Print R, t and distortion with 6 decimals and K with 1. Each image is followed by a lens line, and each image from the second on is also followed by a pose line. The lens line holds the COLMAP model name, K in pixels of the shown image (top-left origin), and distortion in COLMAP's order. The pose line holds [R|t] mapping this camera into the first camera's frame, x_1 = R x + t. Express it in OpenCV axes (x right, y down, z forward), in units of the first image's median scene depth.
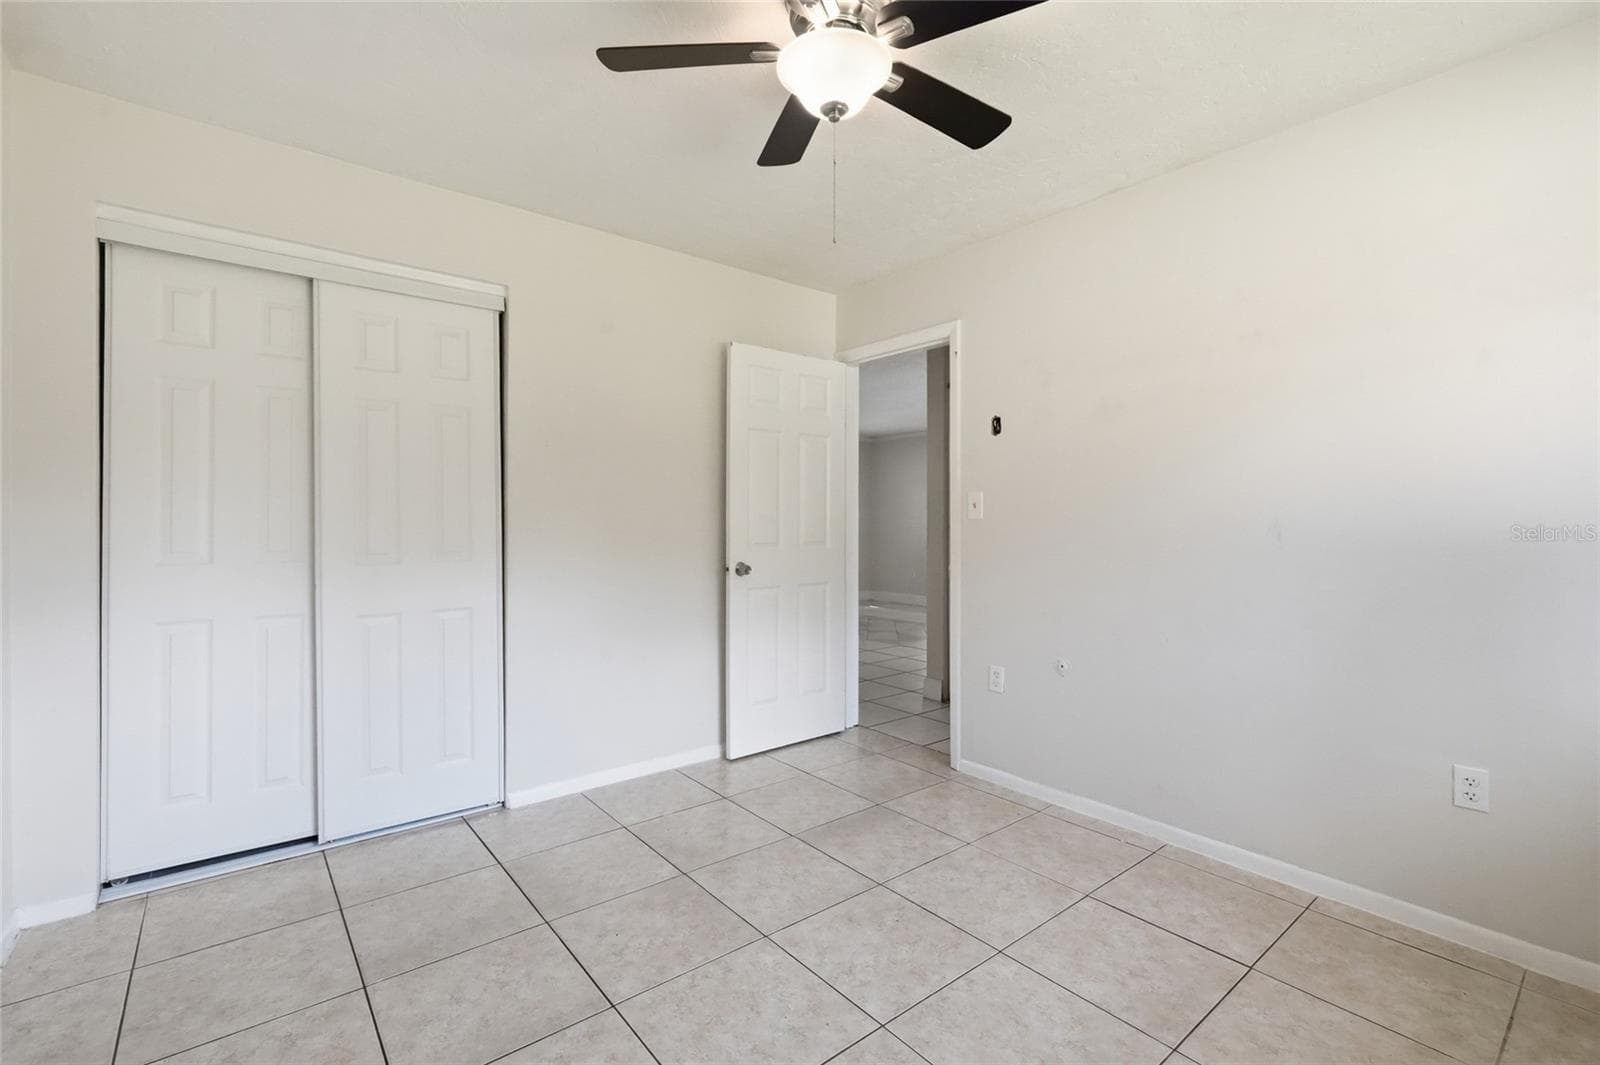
lens RADIAL K [[707.4, 0, 799.5], [0, 707.4, 527.8], [0, 0, 1]] dist [0.002574, 0.000139]
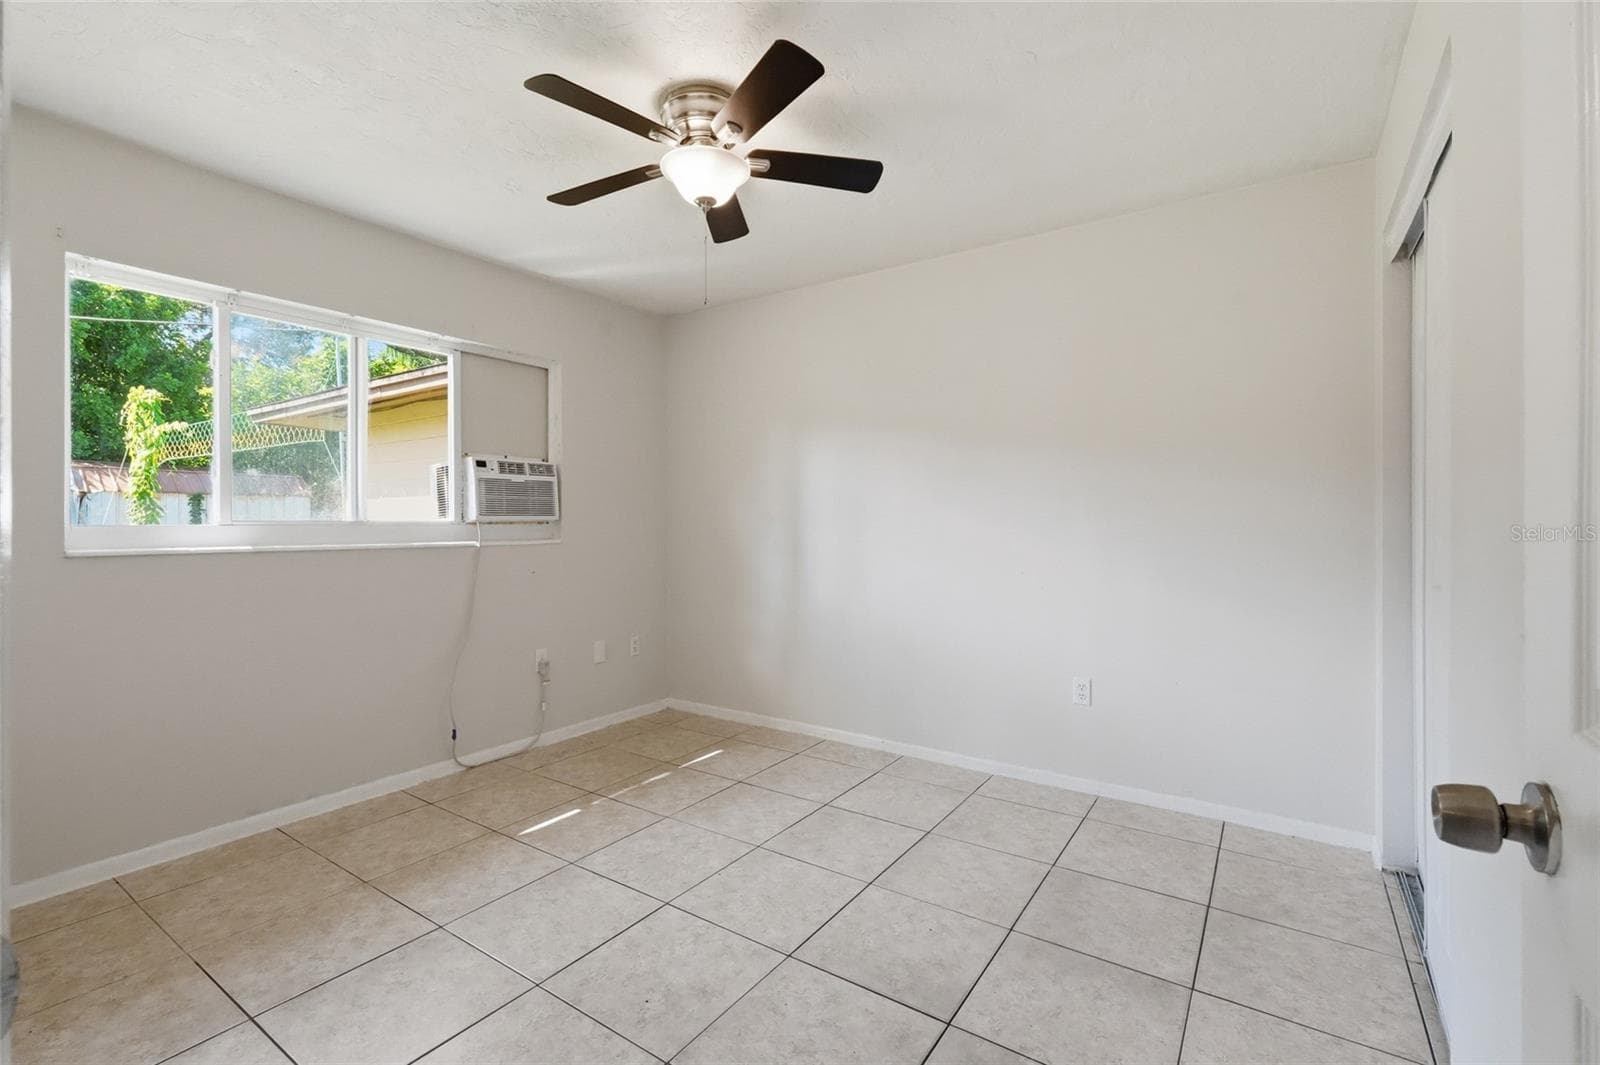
lens RADIAL K [[707.4, 0, 800.7], [0, 707.4, 526.9], [0, 0, 1]] dist [0.002574, 0.000139]
pose [[-0.959199, 0.001258, -0.282730, 0.212300], [-0.001575, 0.999951, 0.009791, -0.011457], [0.282728, 0.009837, -0.959150, 1.963707]]
